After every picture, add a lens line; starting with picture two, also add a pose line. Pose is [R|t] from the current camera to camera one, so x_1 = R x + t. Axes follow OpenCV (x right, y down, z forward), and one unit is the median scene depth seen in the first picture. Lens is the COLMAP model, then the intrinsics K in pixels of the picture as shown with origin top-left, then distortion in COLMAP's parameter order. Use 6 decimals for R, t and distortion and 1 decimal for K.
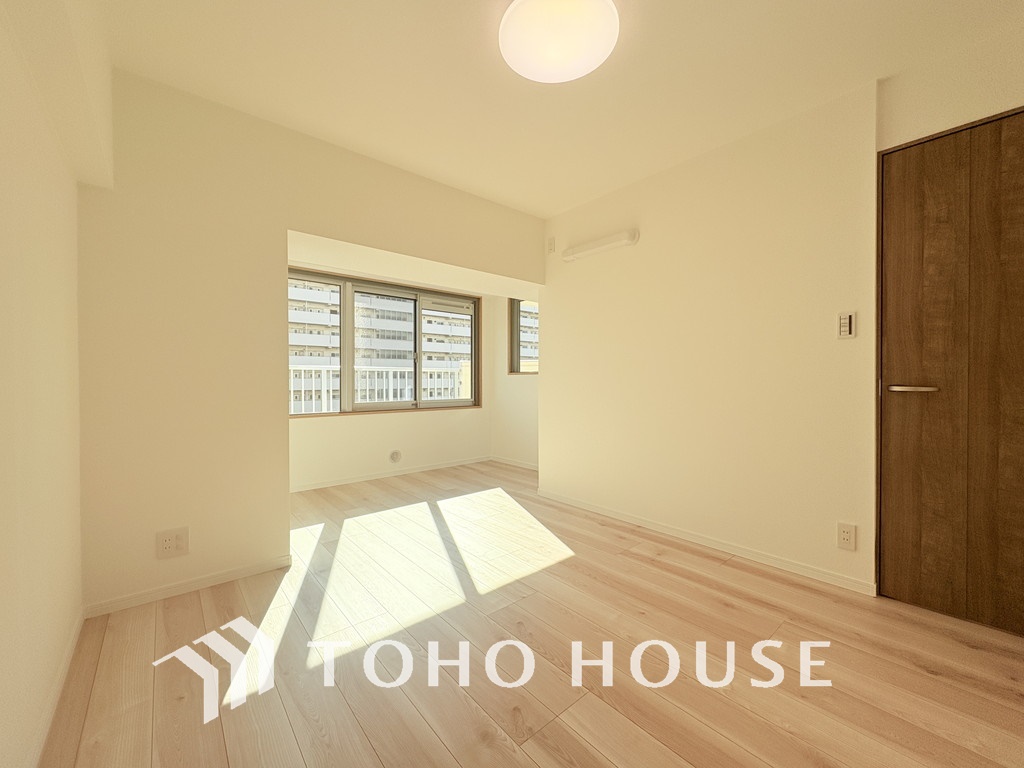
lens RADIAL K [[407.7, 0, 512.2], [0, 407.7, 384.4], [0, 0, 1]] dist [-0.000909, -0.000410]
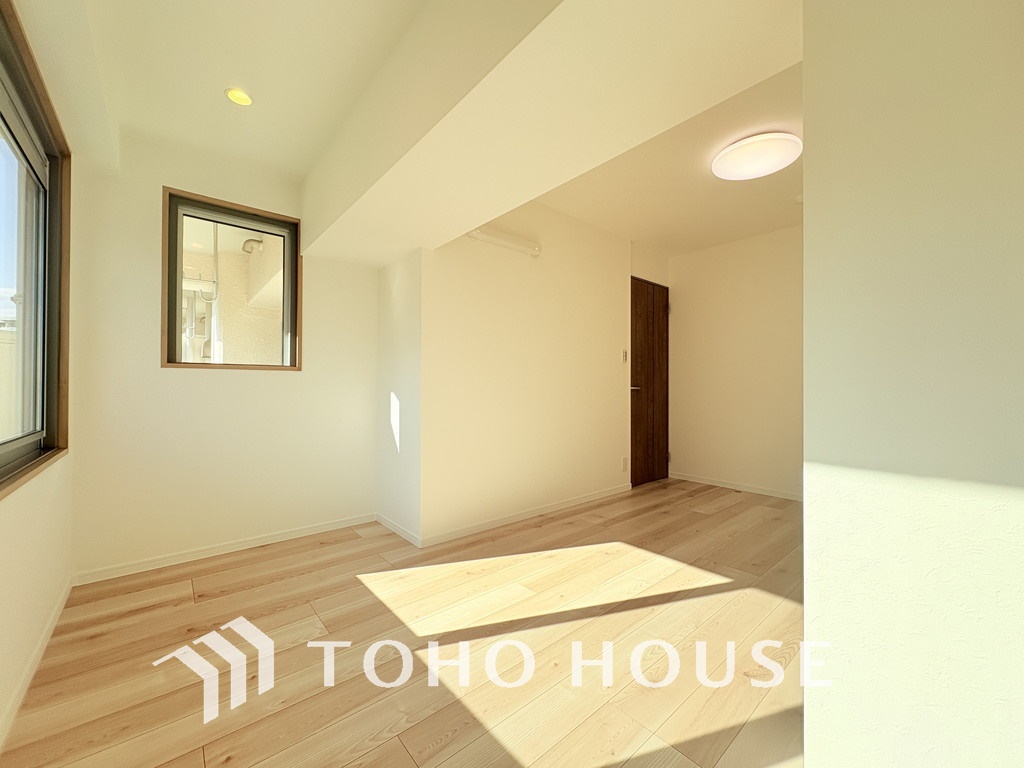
lens RADIAL K [[407.7, 0, 516.0], [0, 407.7, 385.5], [0, 0, 1]] dist [-0.000909, -0.000410]
pose [[0.002862, -0.000630, 0.999996, -0.891660], [0.003651, 0.999993, 0.000619, -0.005793], [-0.999989, 0.003649, 0.002864, 1.192292]]
